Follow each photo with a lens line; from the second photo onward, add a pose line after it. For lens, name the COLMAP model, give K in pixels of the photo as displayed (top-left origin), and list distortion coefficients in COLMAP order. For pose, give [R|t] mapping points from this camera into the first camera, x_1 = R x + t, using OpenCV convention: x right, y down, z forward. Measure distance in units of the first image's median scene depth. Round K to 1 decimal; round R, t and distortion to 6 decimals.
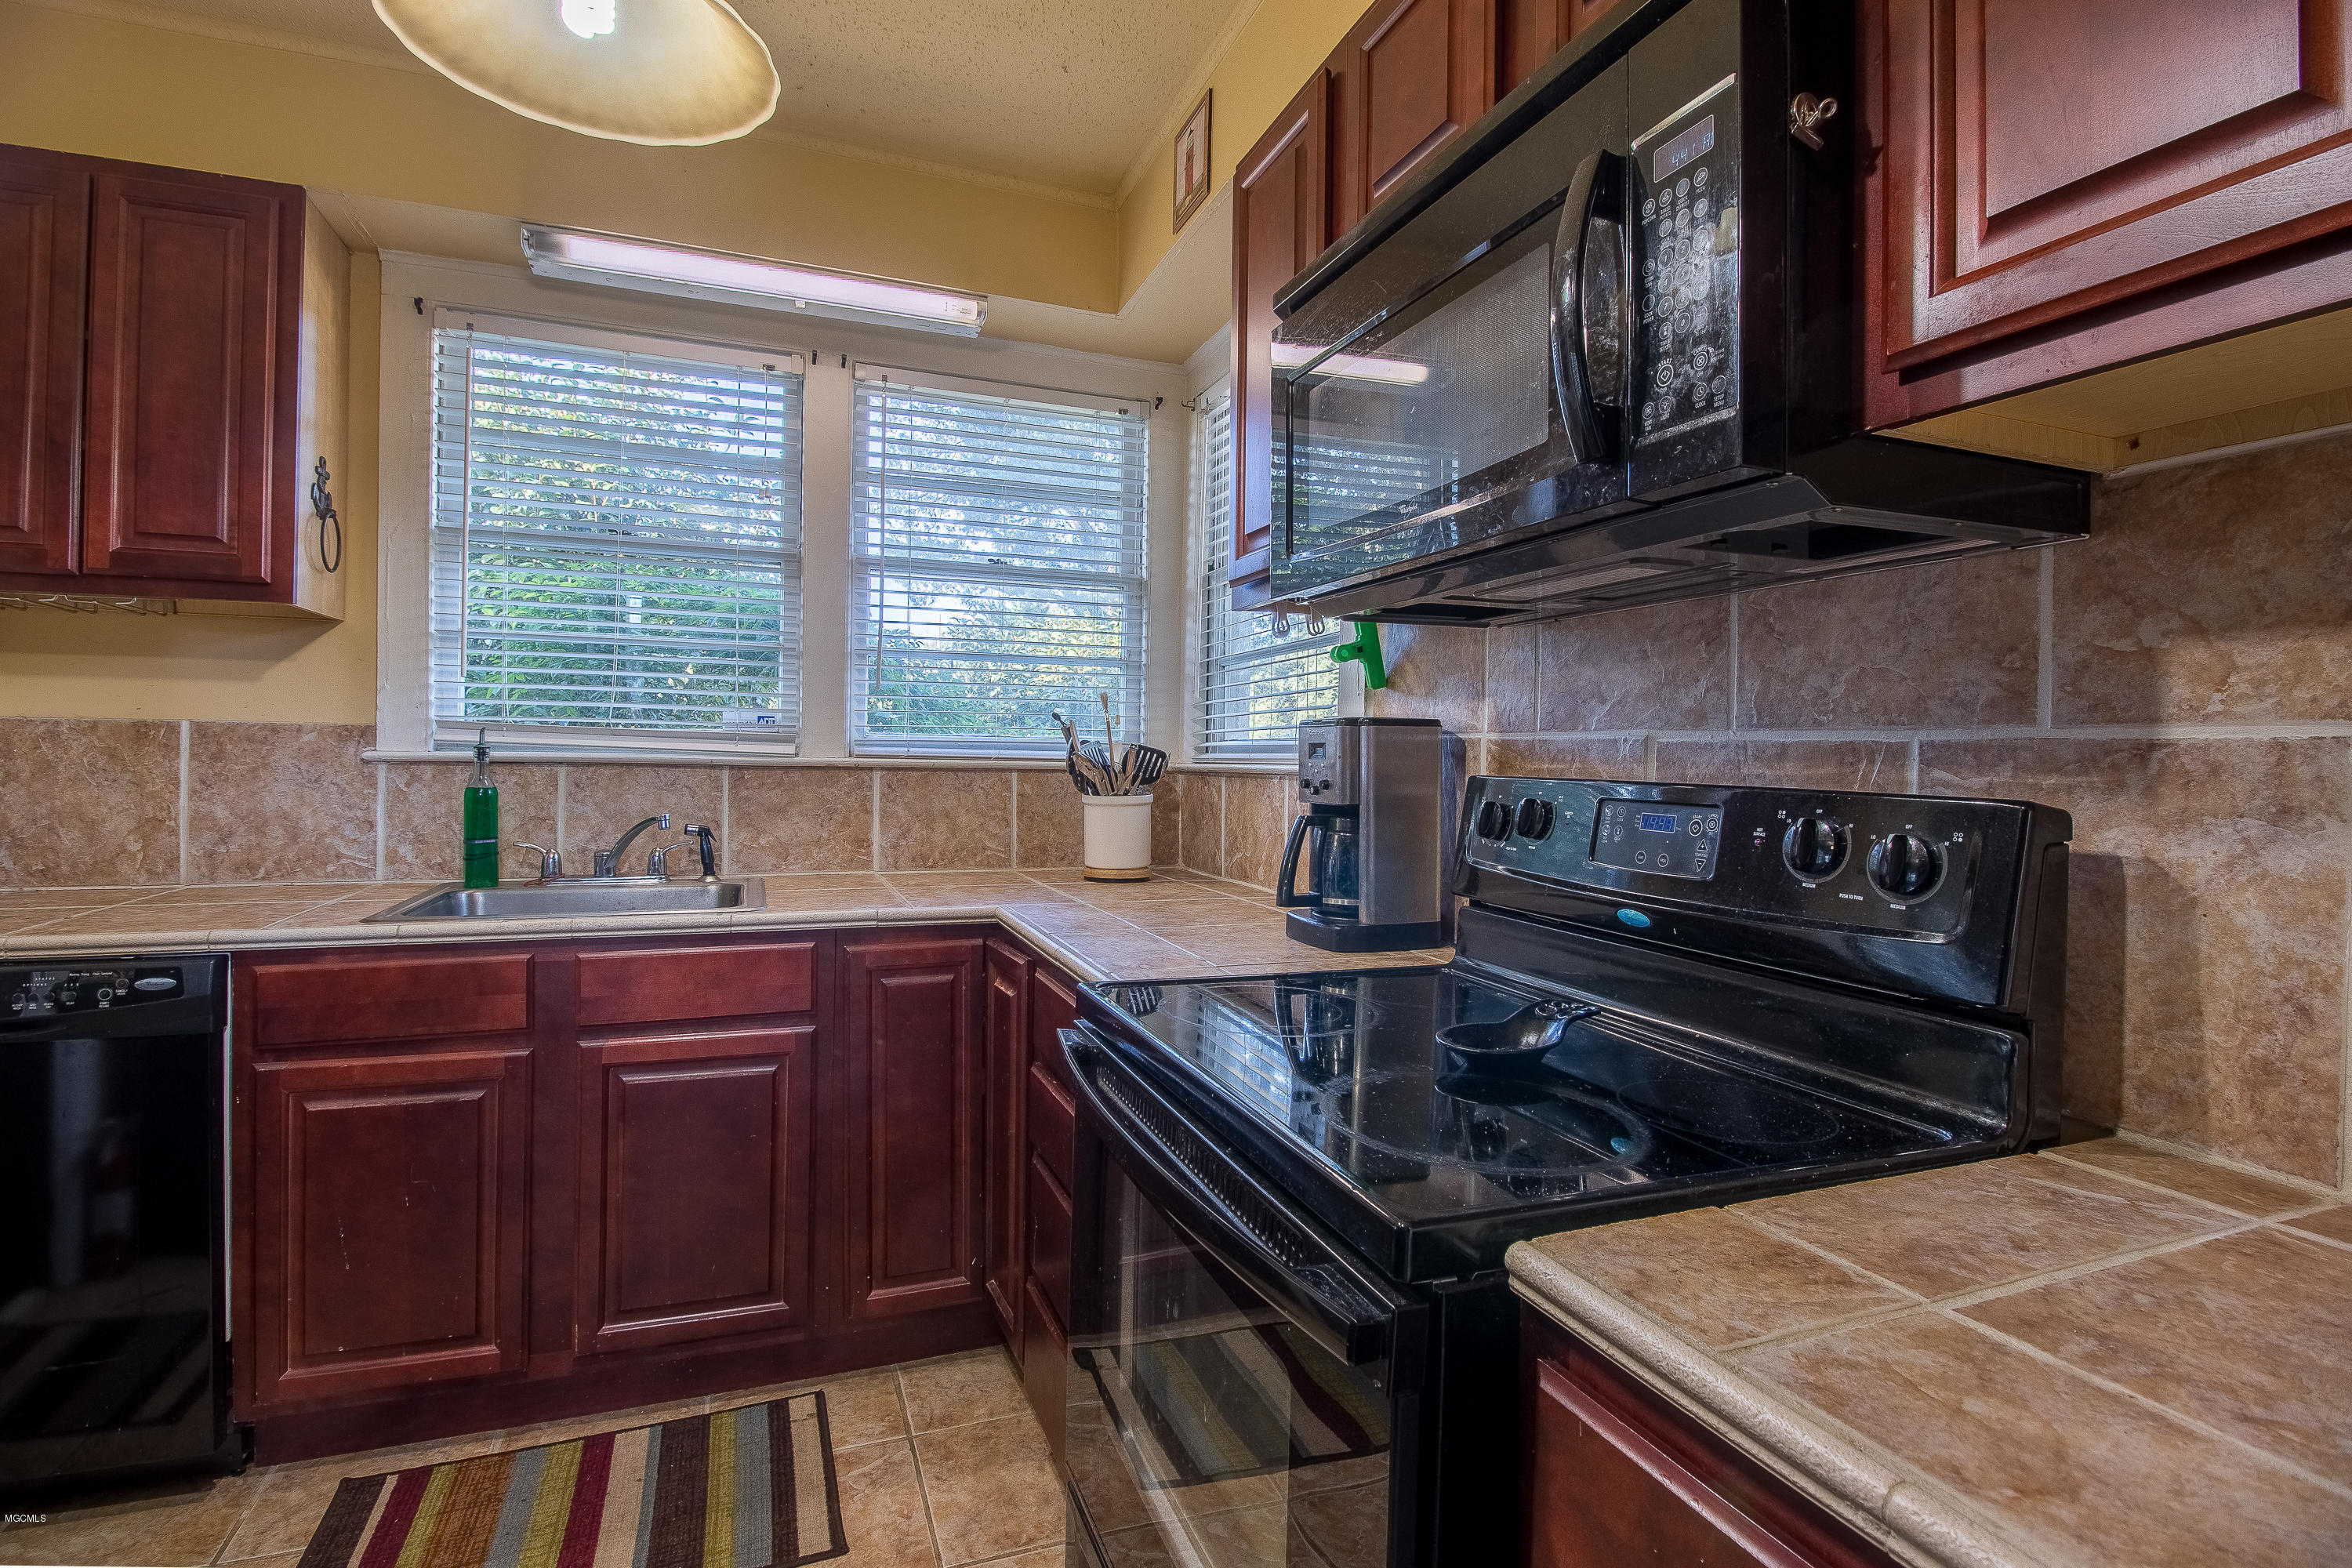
lens RADIAL K [[1116.1, 0, 1172.8], [0, 1116.1, 762.3], [0, 0, 1]] dist [0.002330, -0.014297]
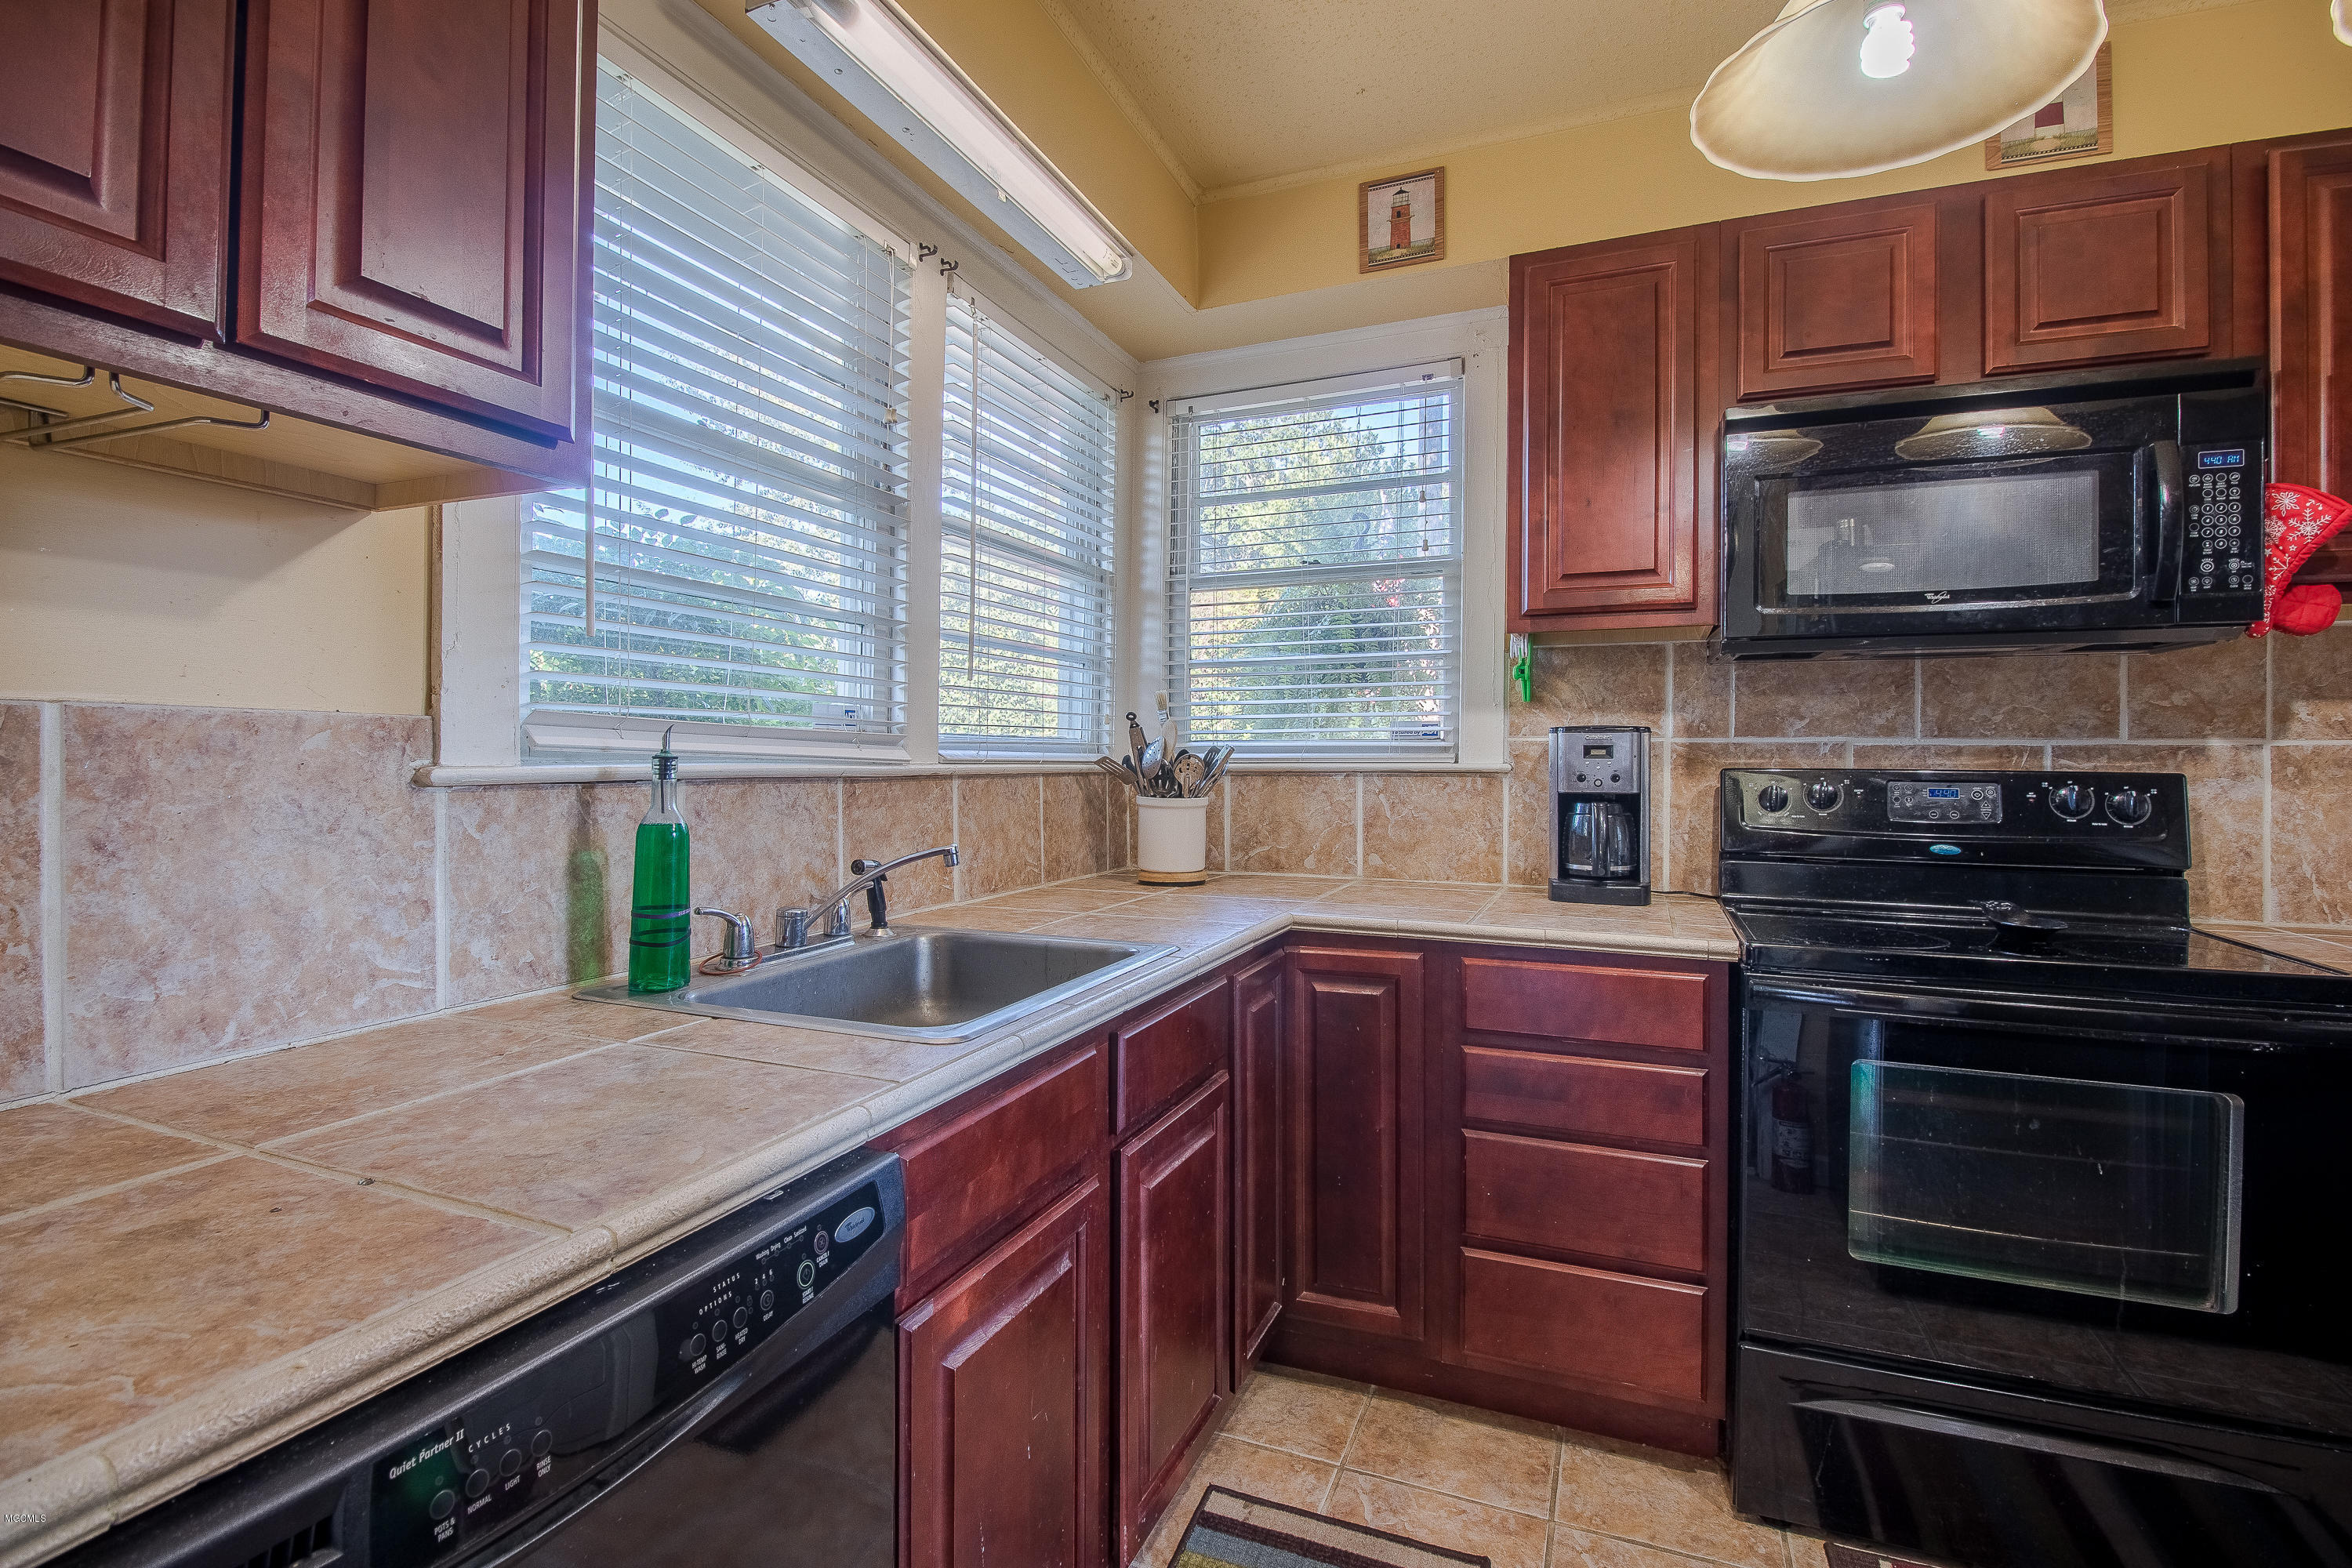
lens RADIAL K [[1093.9, 0, 1168.5], [0, 1093.9, 761.9], [0, 0, 1]] dist [-0.000526, -0.014335]
pose [[0.683768, -0.016446, 0.729514, -0.963490], [0.011591, 0.999865, 0.011677, -0.016288], [-0.729607, 0.000471, 0.683866, 0.440308]]
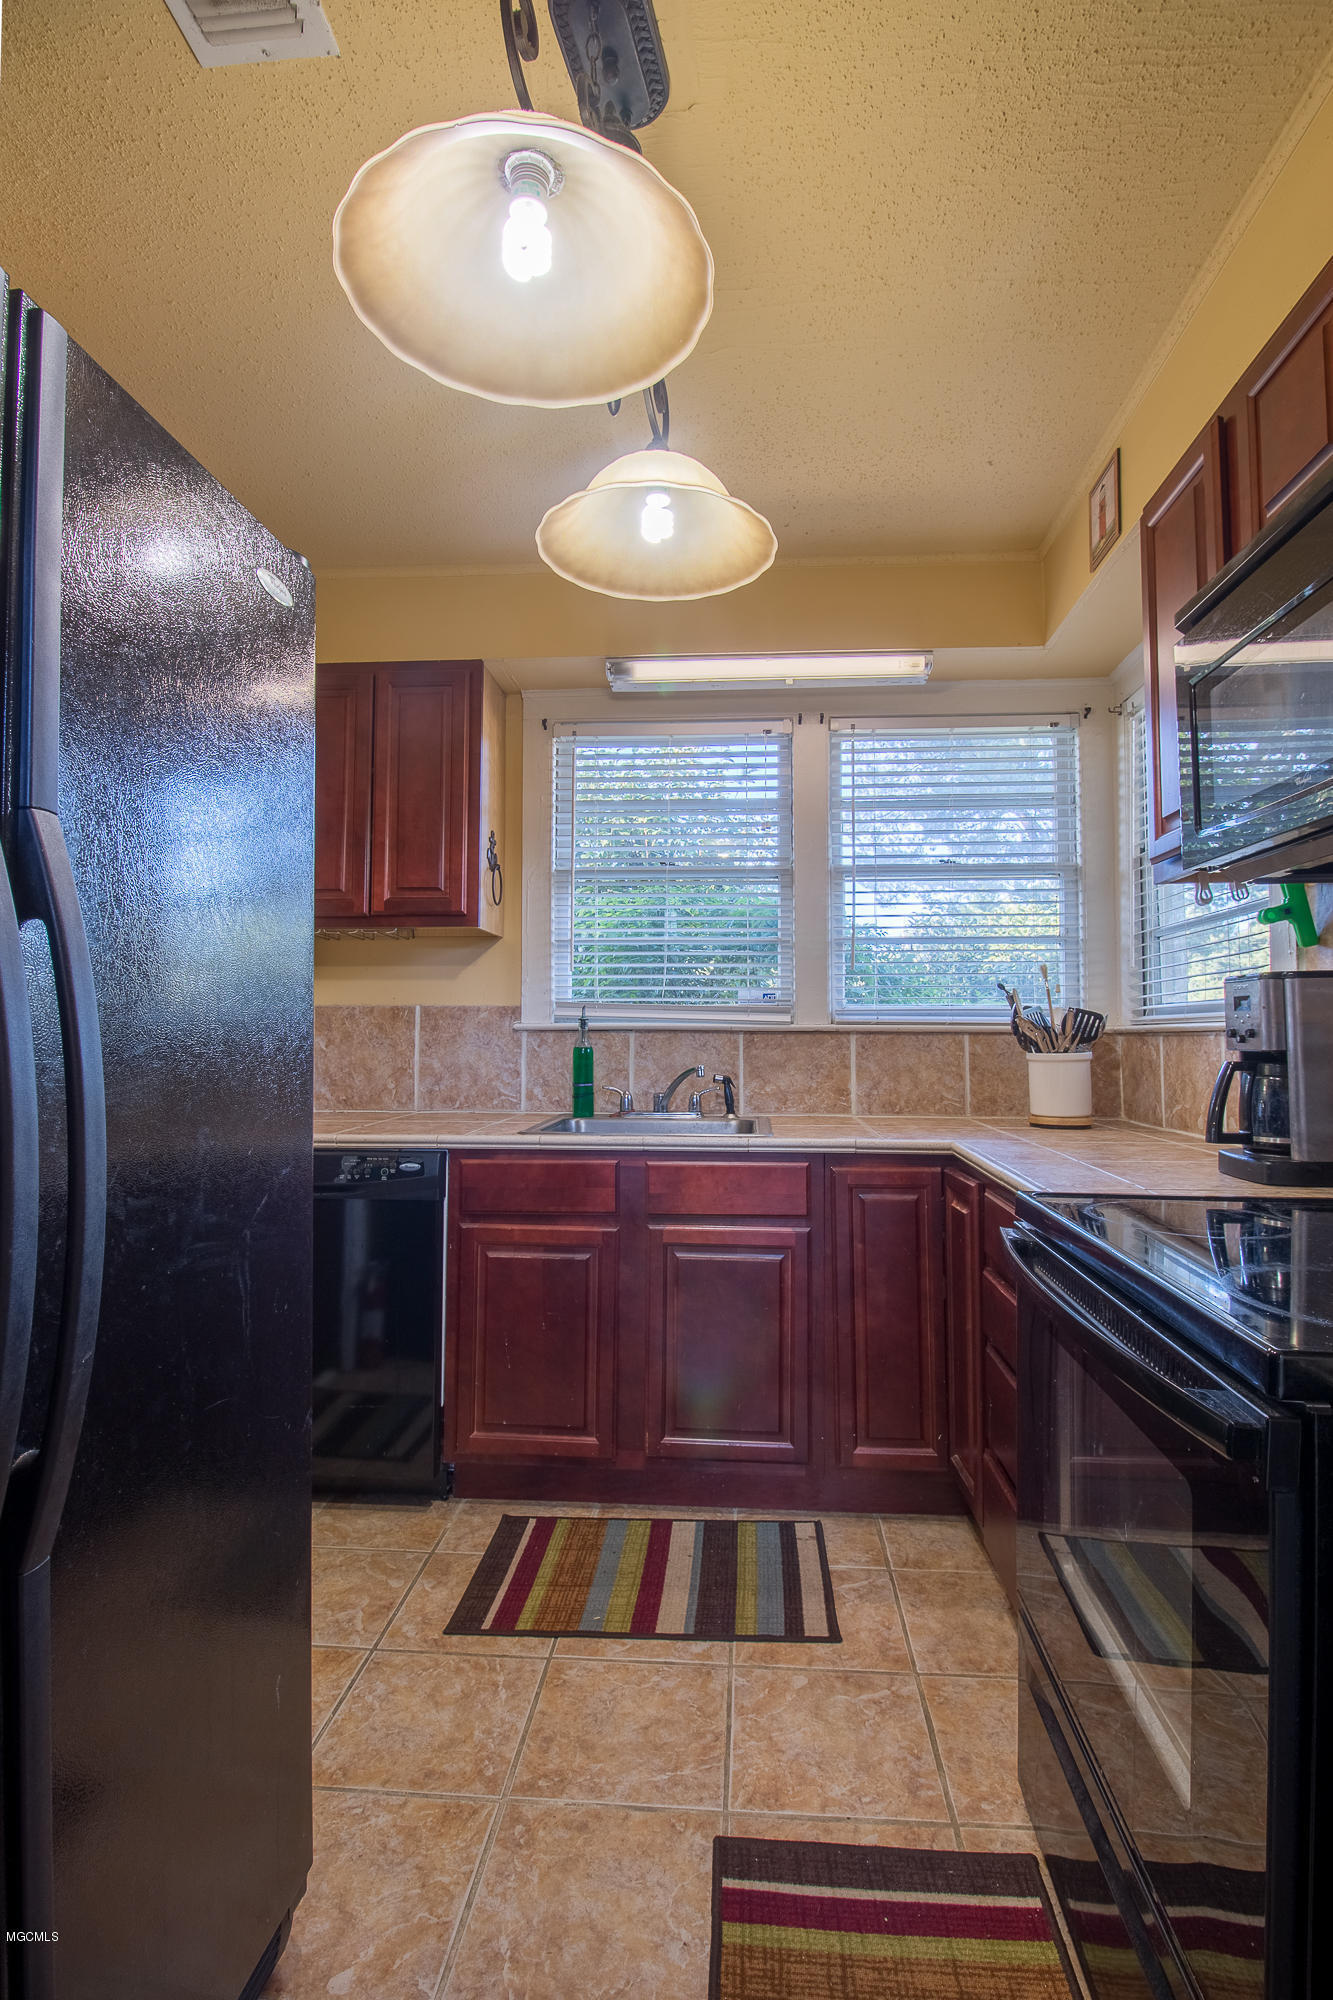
lens RADIAL K [[967.8, 0, 680.6], [0, 967.8, 984.3], [0, 0, 1]] dist [-0.002323, -0.001076]
pose [[0.906856, -0.033891, -0.420076, 0.023648], [0.008679, 0.998052, -0.061783, 0.021871], [0.421352, 0.052383, 0.905383, -0.091476]]
